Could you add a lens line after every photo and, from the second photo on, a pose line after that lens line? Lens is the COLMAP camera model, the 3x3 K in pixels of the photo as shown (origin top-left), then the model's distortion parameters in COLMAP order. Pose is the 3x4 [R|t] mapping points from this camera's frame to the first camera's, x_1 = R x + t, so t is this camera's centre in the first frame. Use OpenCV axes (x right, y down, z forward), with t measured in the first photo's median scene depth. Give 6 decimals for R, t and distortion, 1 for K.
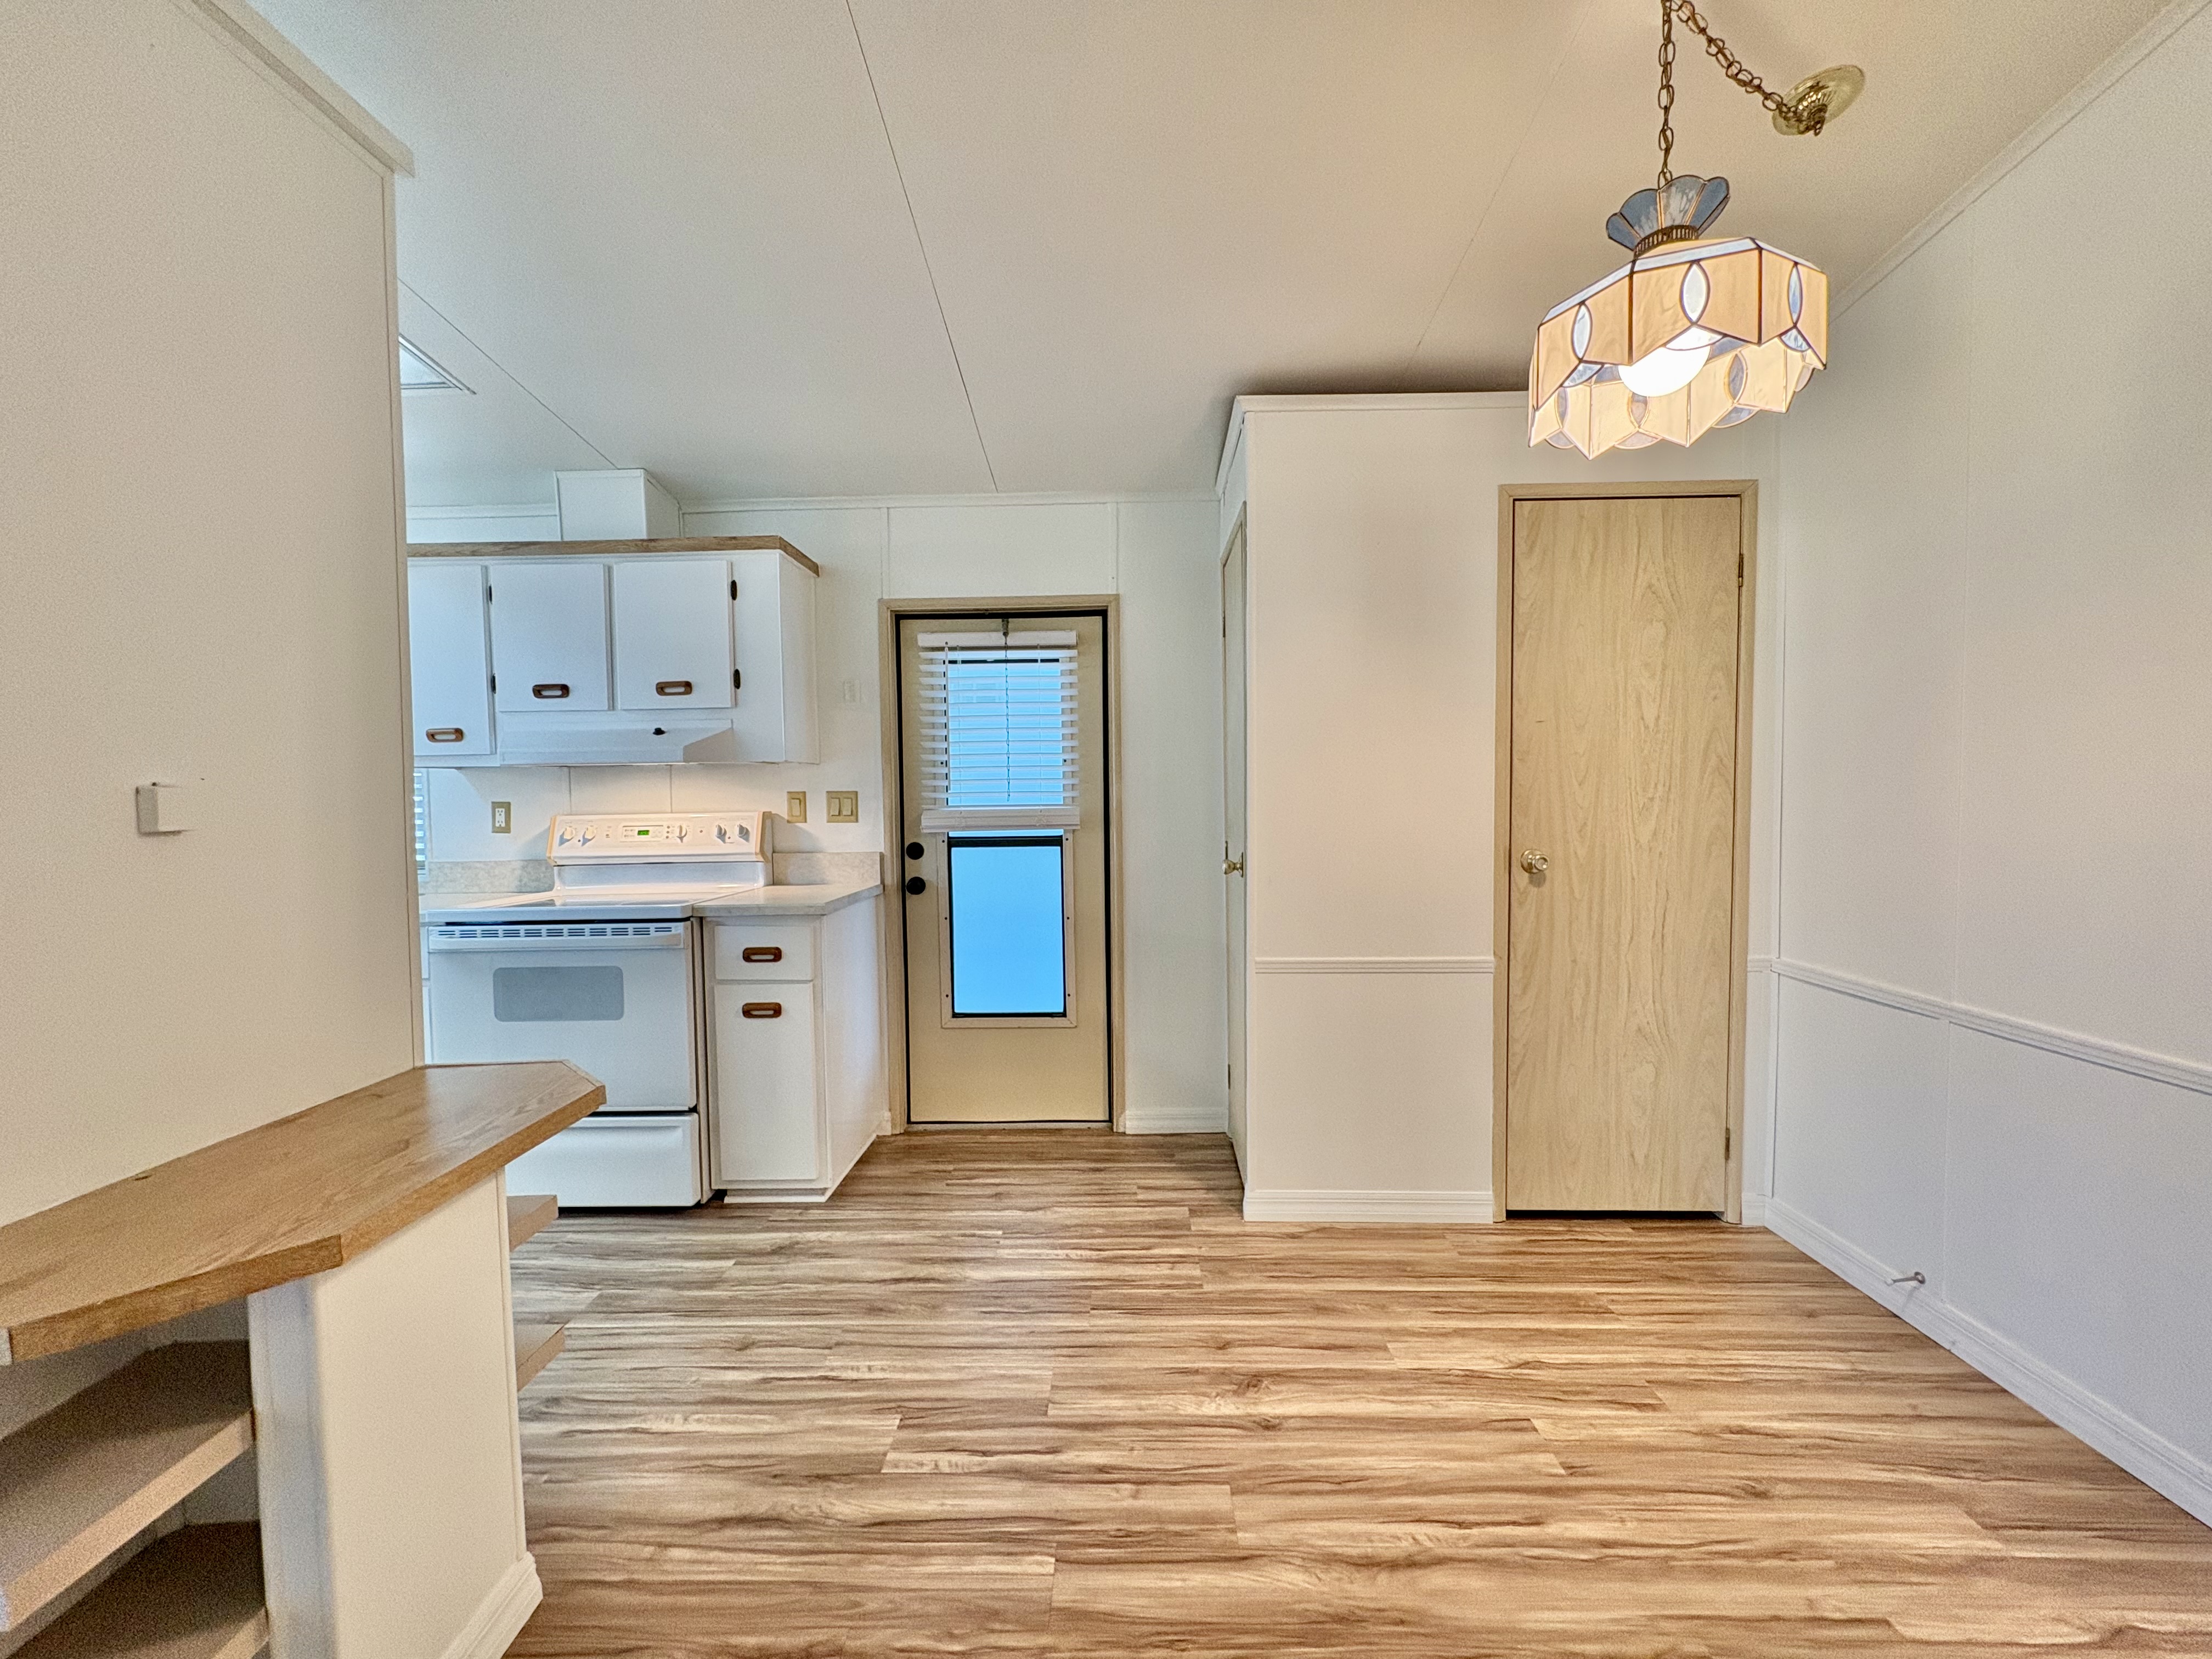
lens RADIAL K [[886.3, 0, 1103.3], [0, 886.3, 826.7], [0, 0, 1]] dist [-0.002951, -0.000377]
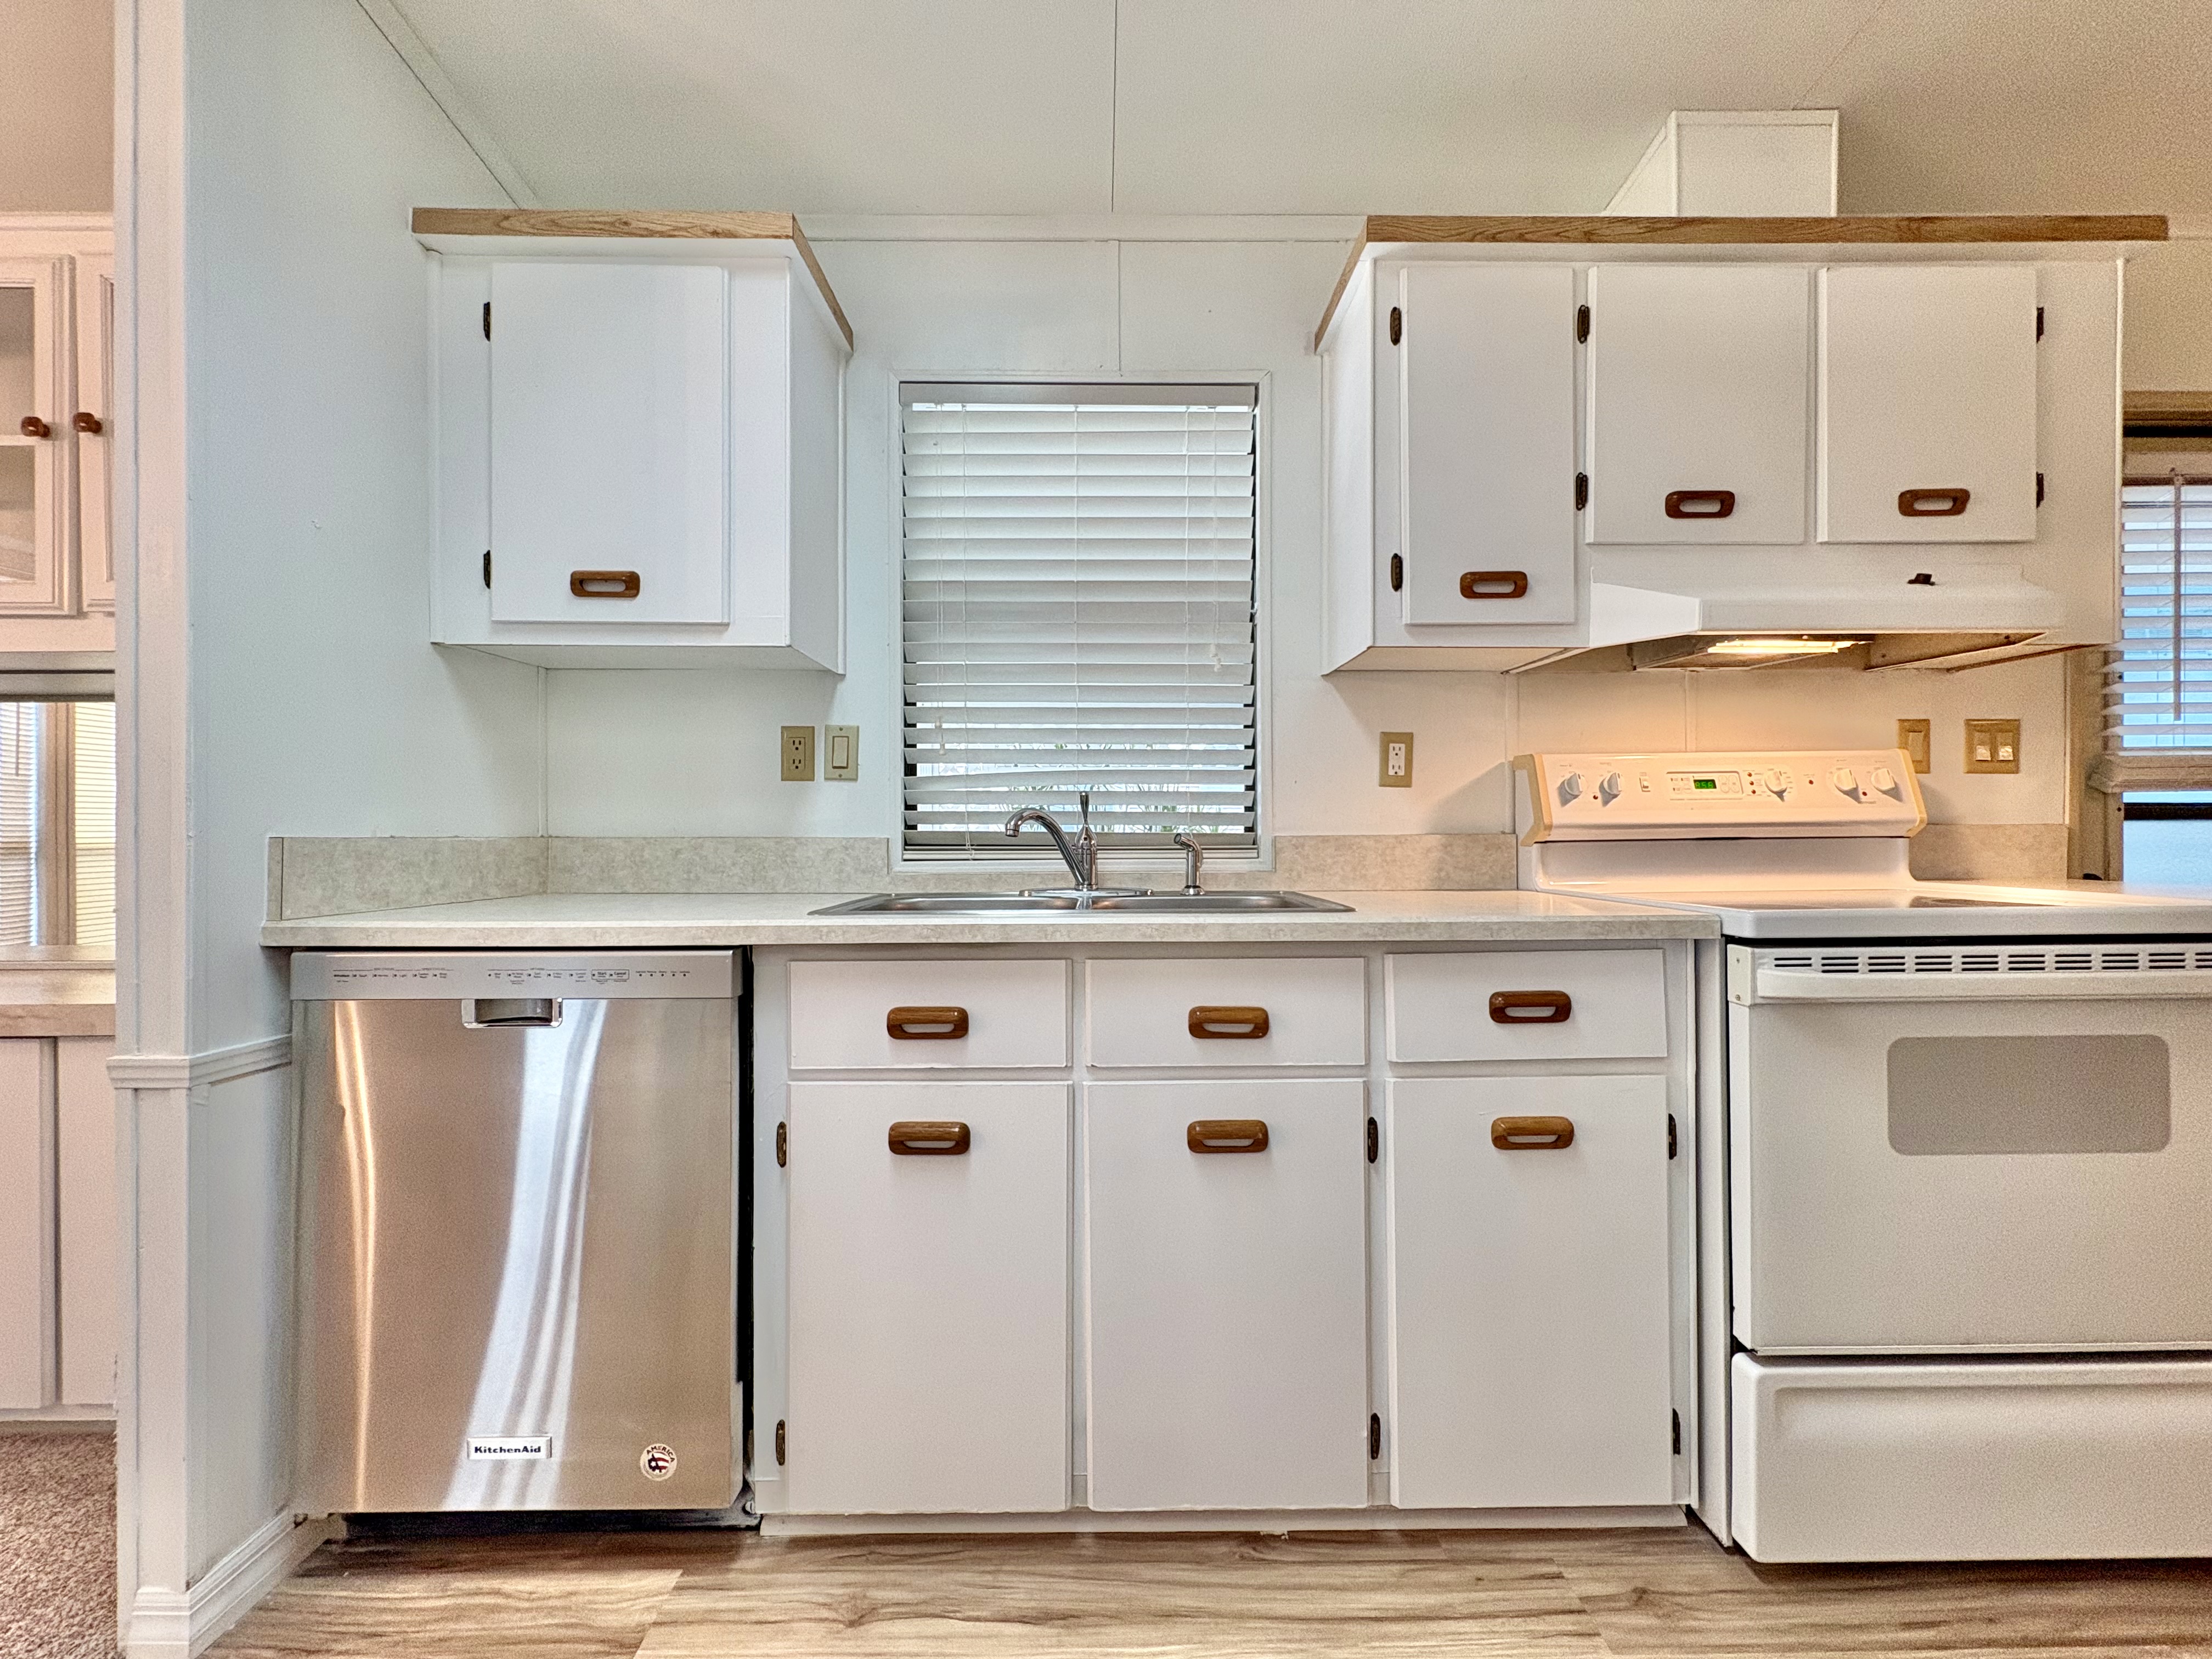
lens RADIAL K [[886.3, 0, 1104.8], [0, 886.3, 828.6], [0, 0, 1]] dist [-0.002951, -0.000377]
pose [[0.999687, 0.009619, 0.023116, -0.919551], [-0.008911, 0.999494, -0.030530, 0.055912], [-0.023398, 0.030315, 0.999267, 0.449236]]
